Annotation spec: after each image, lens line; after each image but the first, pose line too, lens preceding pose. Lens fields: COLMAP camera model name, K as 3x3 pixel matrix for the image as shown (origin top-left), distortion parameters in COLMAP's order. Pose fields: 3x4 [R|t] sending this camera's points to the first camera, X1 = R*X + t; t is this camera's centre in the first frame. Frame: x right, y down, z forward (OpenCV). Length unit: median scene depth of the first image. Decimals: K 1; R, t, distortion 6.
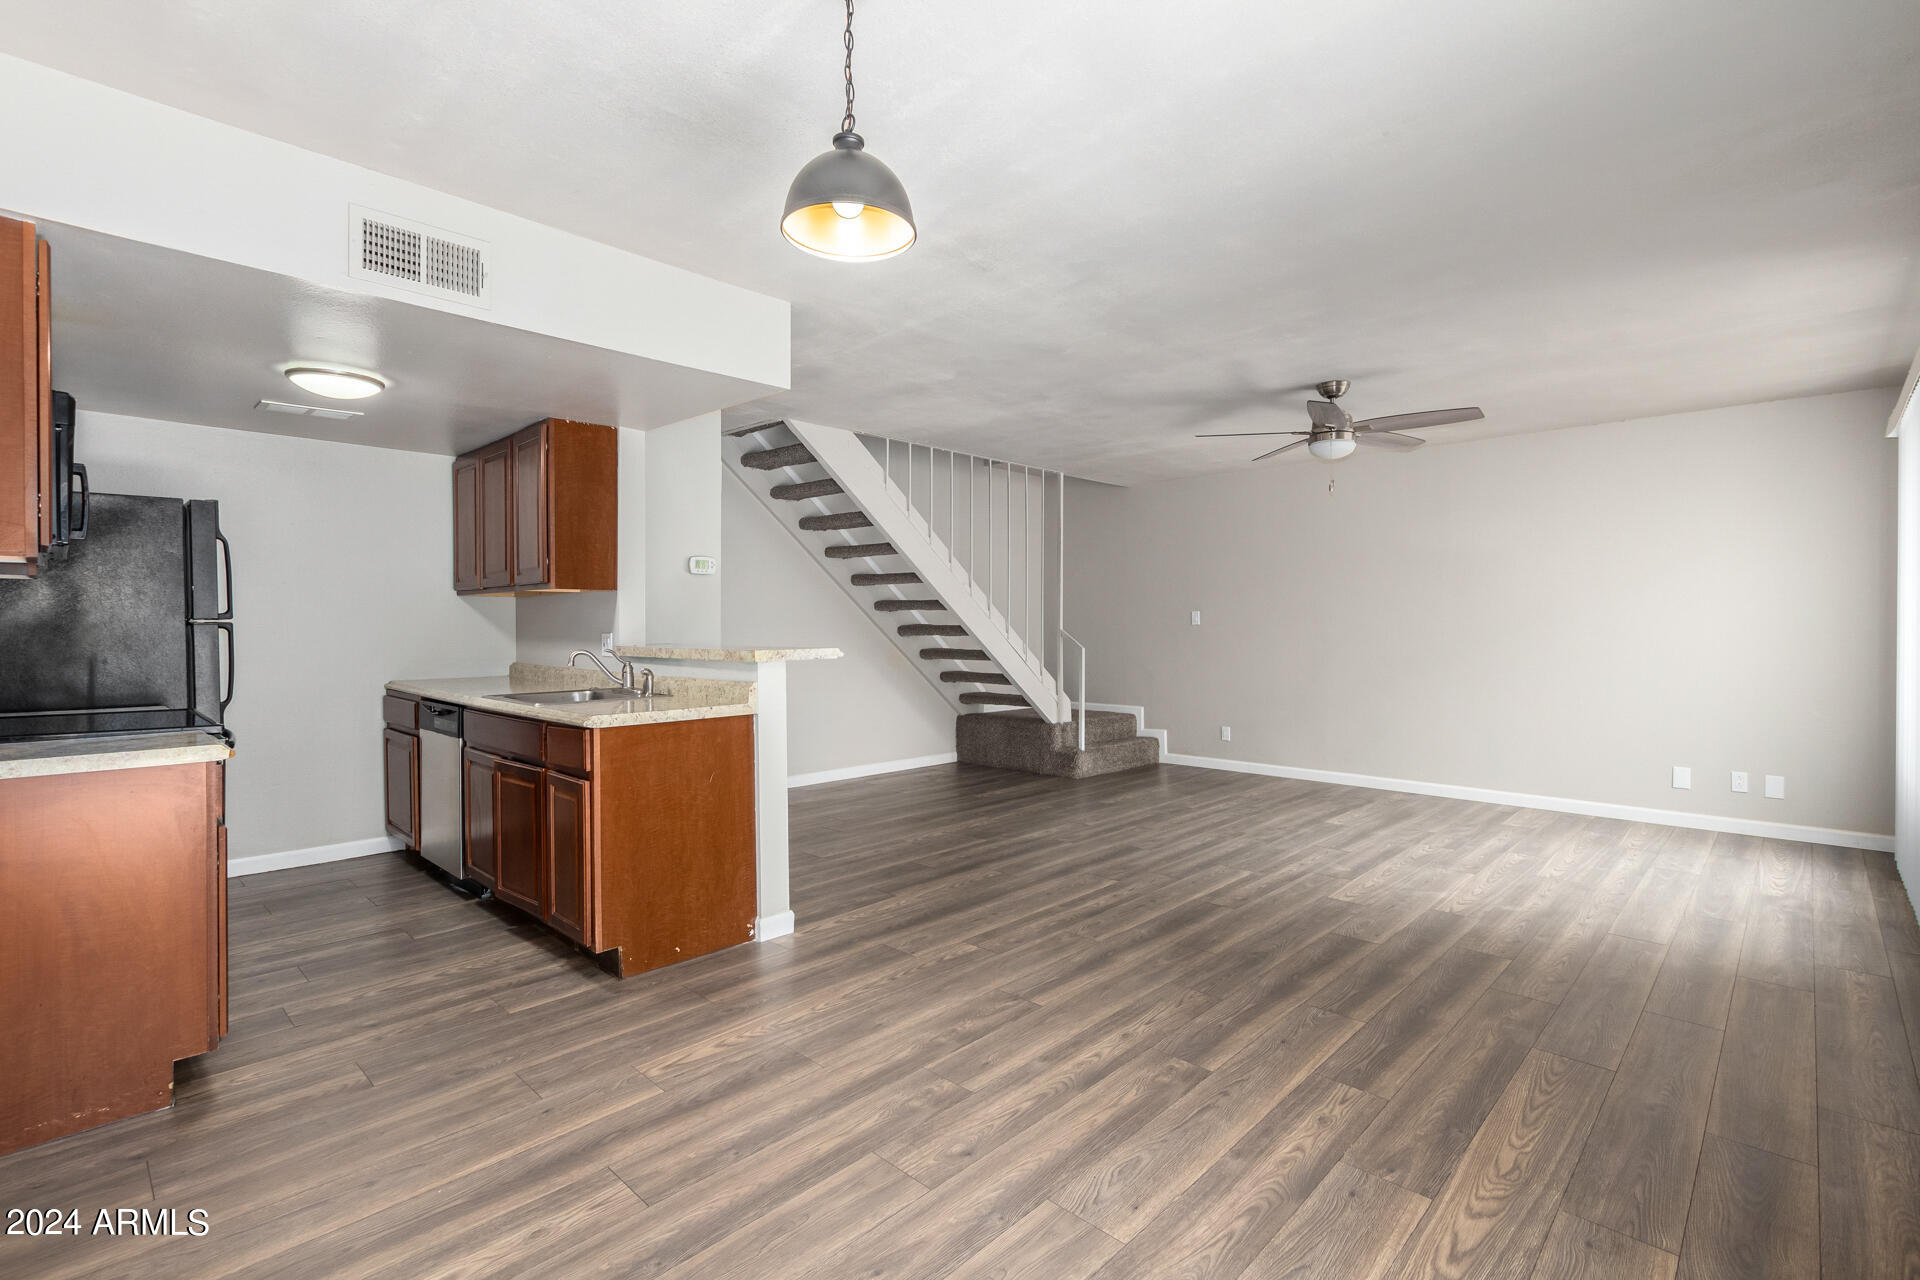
lens RADIAL K [[885.2, 0, 968.3], [0, 885.2, 632.6], [0, 0, 1]] dist [0.008333, -0.001035]
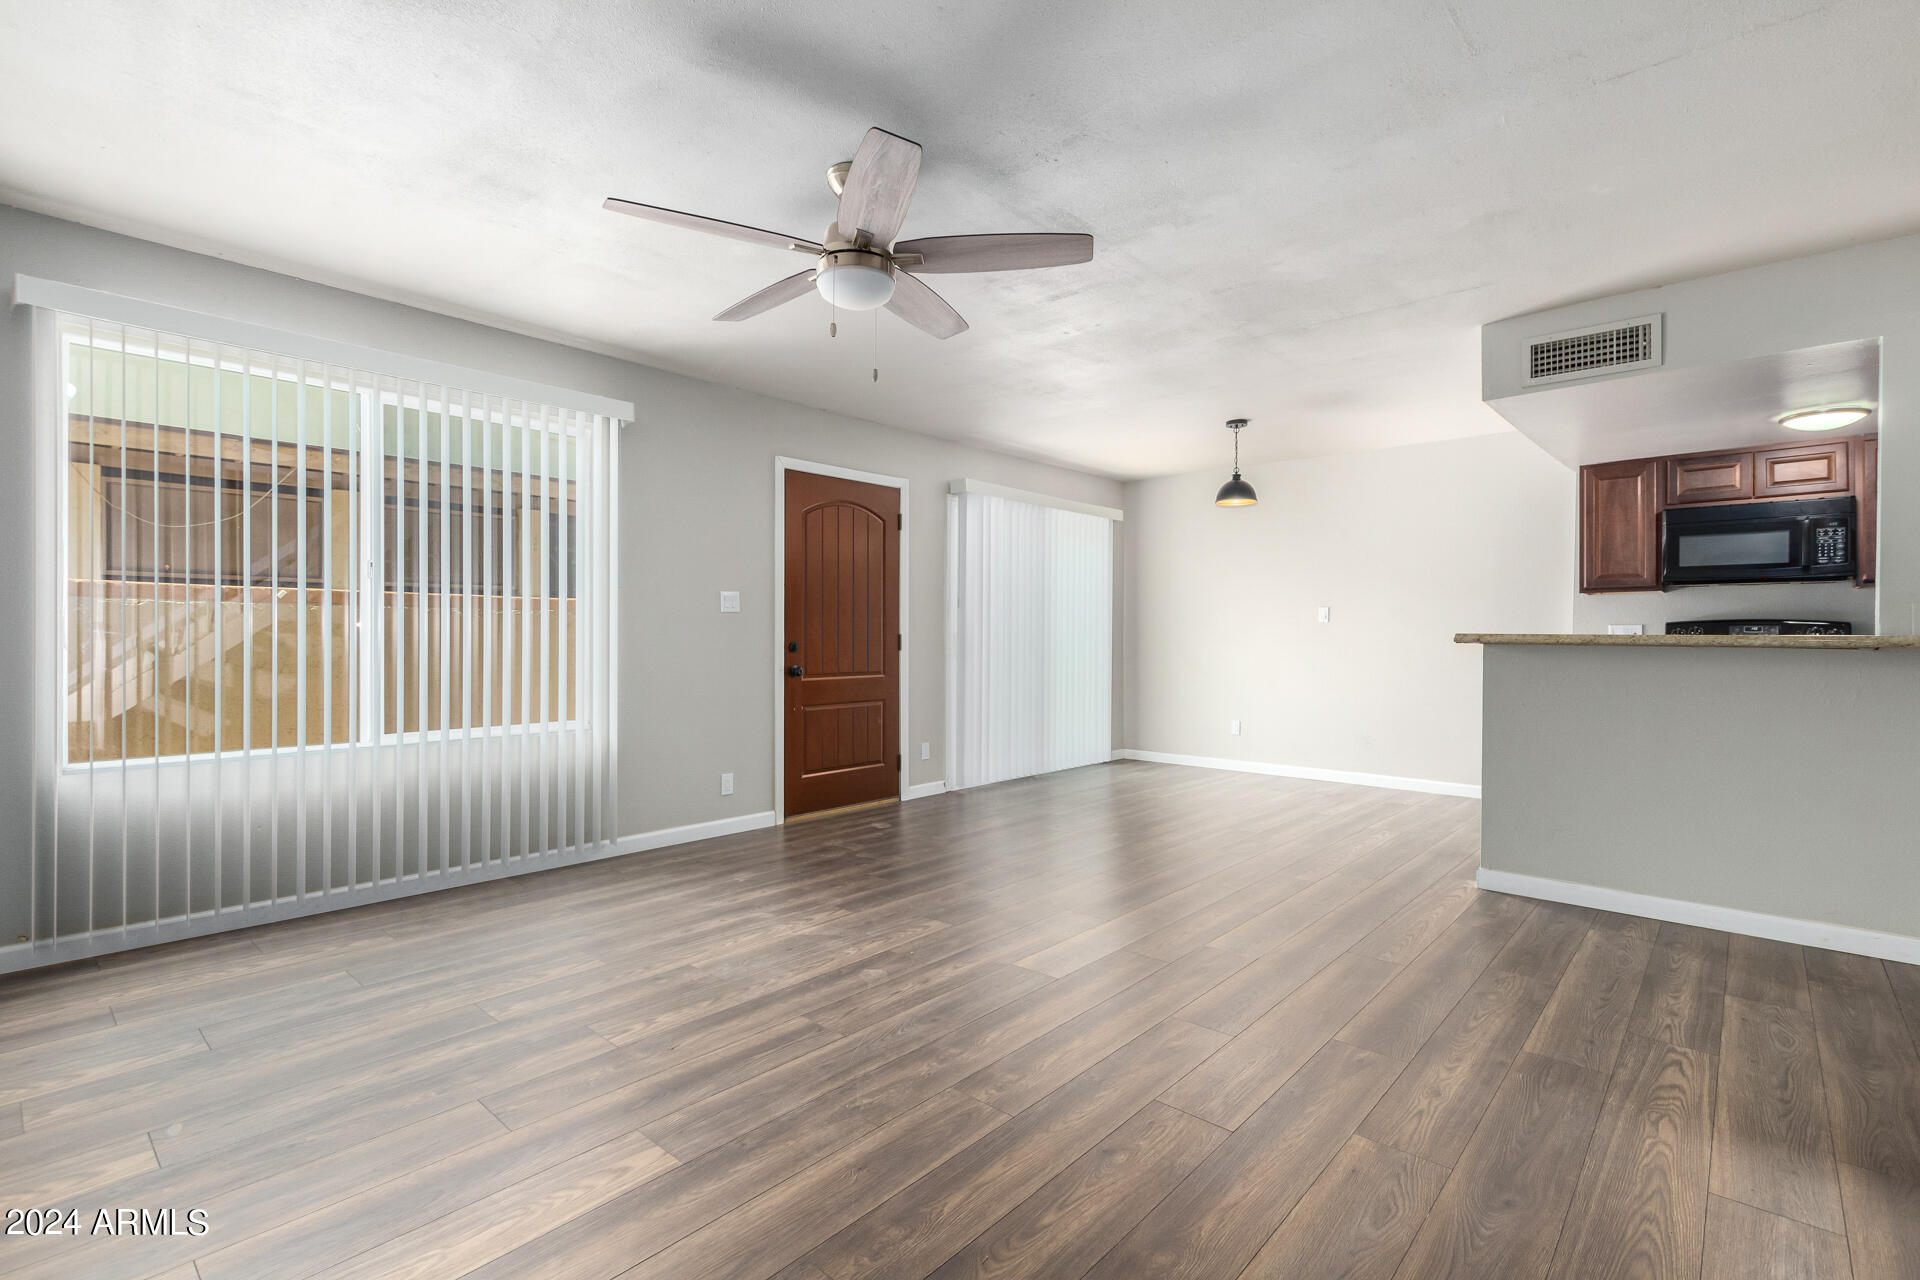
lens RADIAL K [[885.2, 0, 968.3], [0, 885.2, 632.6], [0, 0, 1]] dist [0.008333, -0.001035]
pose [[-0.999415, -0.005104, -0.033828, 0.415655], [-0.005251, 0.999977, 0.004267, 0.015630], [0.033805, 0.004442, -0.999419, 1.828596]]
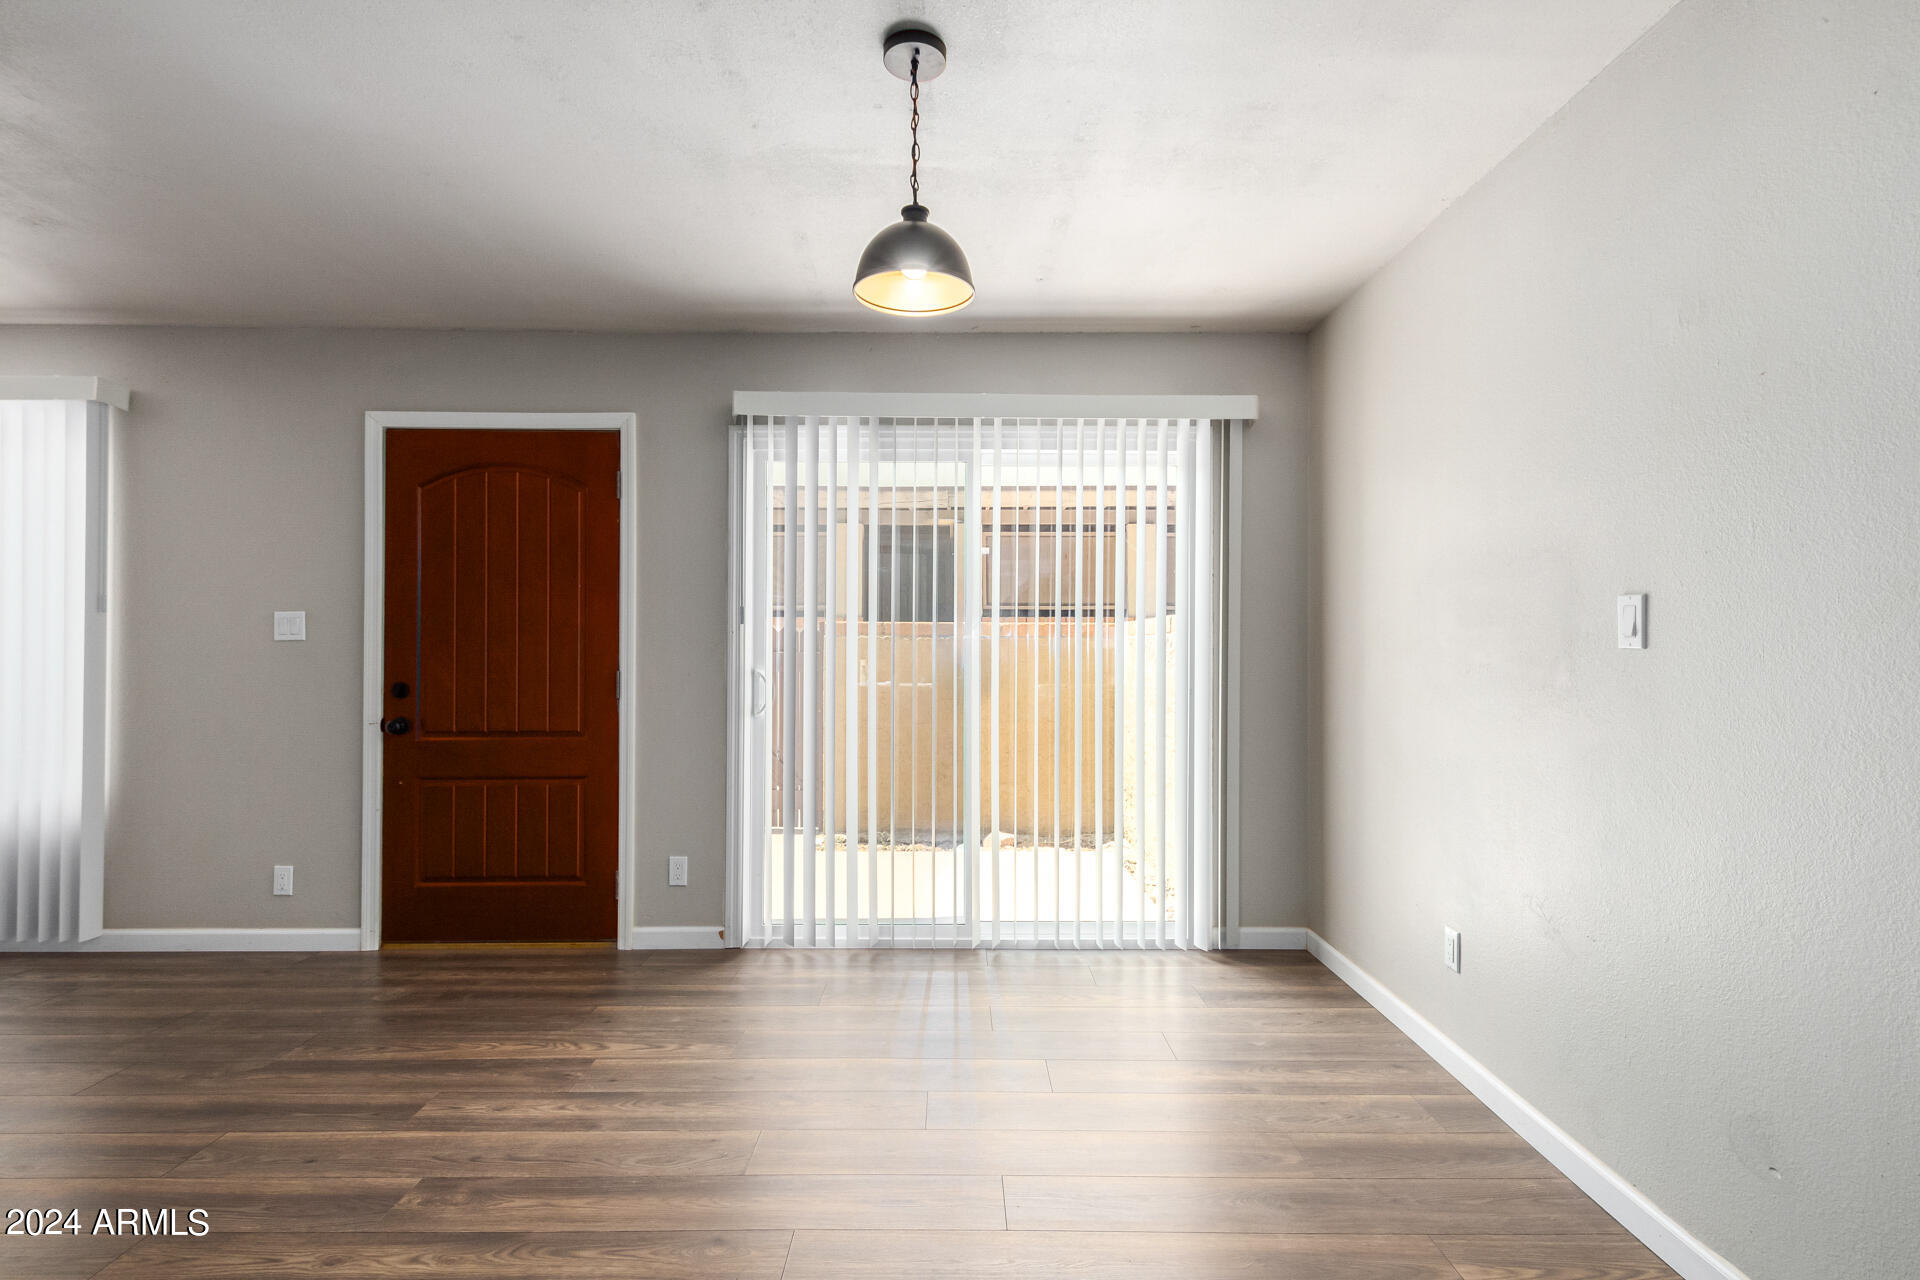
lens RADIAL K [[917.7, 0, 955.1], [0, 917.7, 634.2], [0, 0, 1]] dist [0.020124, -0.010222]
pose [[-0.695727, 0.007336, 0.718269, -0.420781], [0.002545, 0.999967, -0.007749, -0.003431], [-0.718302, -0.003563, -0.695723, 0.752119]]
